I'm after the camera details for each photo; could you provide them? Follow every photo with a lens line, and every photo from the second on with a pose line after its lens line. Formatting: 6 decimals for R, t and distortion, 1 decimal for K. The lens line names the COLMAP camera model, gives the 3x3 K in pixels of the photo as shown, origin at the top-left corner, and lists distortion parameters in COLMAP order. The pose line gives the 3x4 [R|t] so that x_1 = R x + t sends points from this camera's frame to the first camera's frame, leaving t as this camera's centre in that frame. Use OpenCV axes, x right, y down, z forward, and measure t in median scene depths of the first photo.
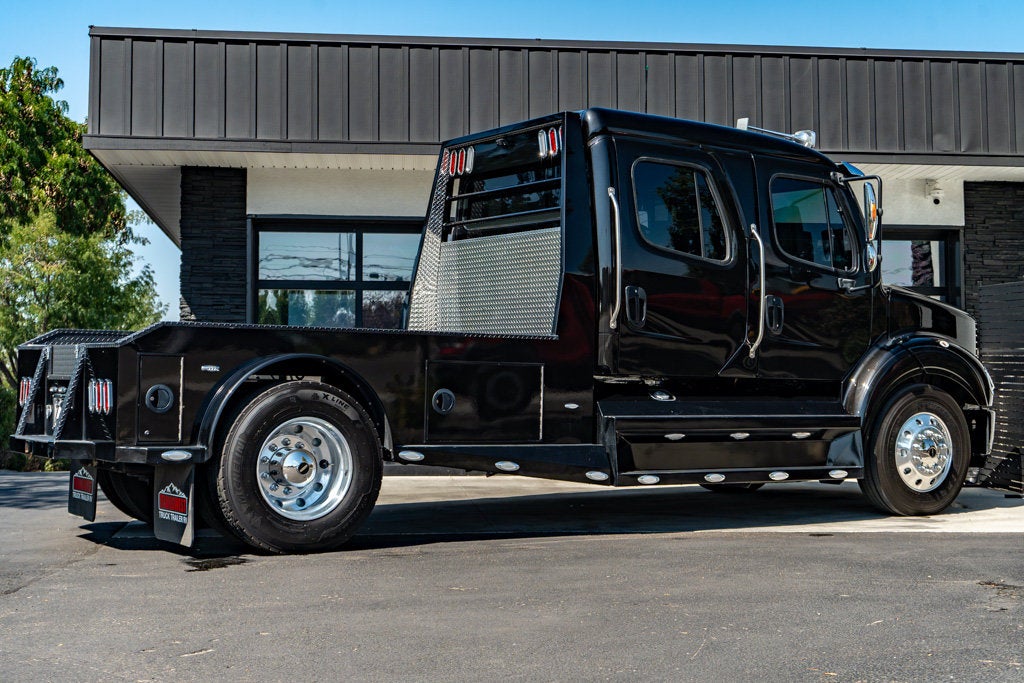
lens RADIAL K [[1671.1, 0, 517.0], [0, 1671.1, 340.5], [0, 0, 1]] dist [0.018886, 0.000000]
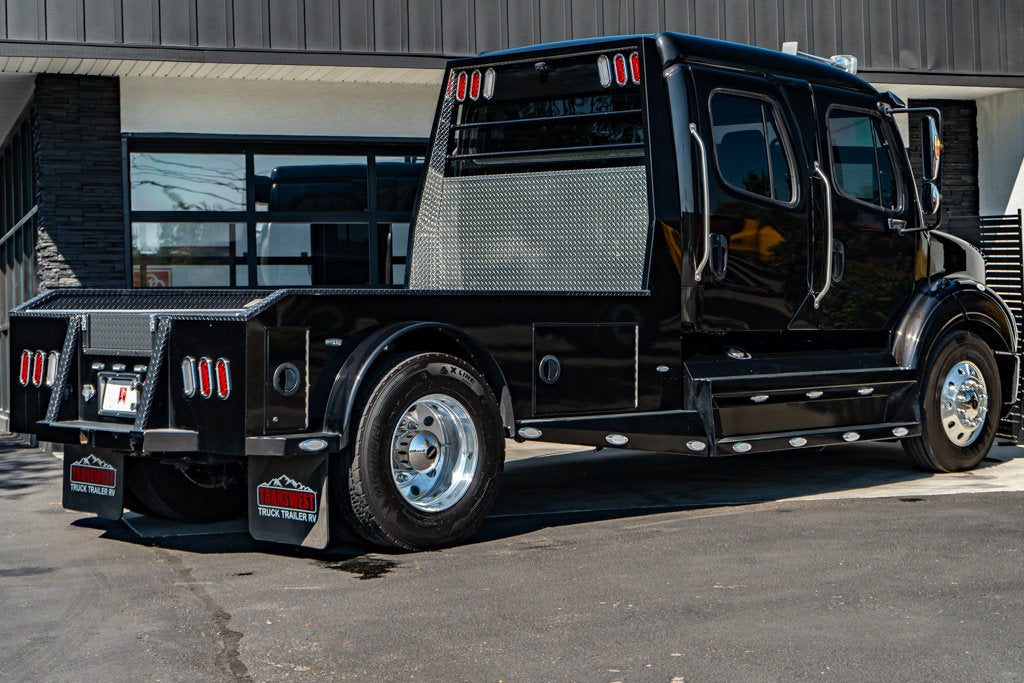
lens RADIAL K [[2004.6, 0, 508.3], [0, 2004.6, 342.5], [0, 0, 1]] dist [0.035344, 0.000000]
pose [[0.968003, -0.021857, 0.249986, -0.298023], [0.008142, 0.998411, 0.055763, -0.033654], [-0.250808, -0.051943, 0.966642, -0.020248]]
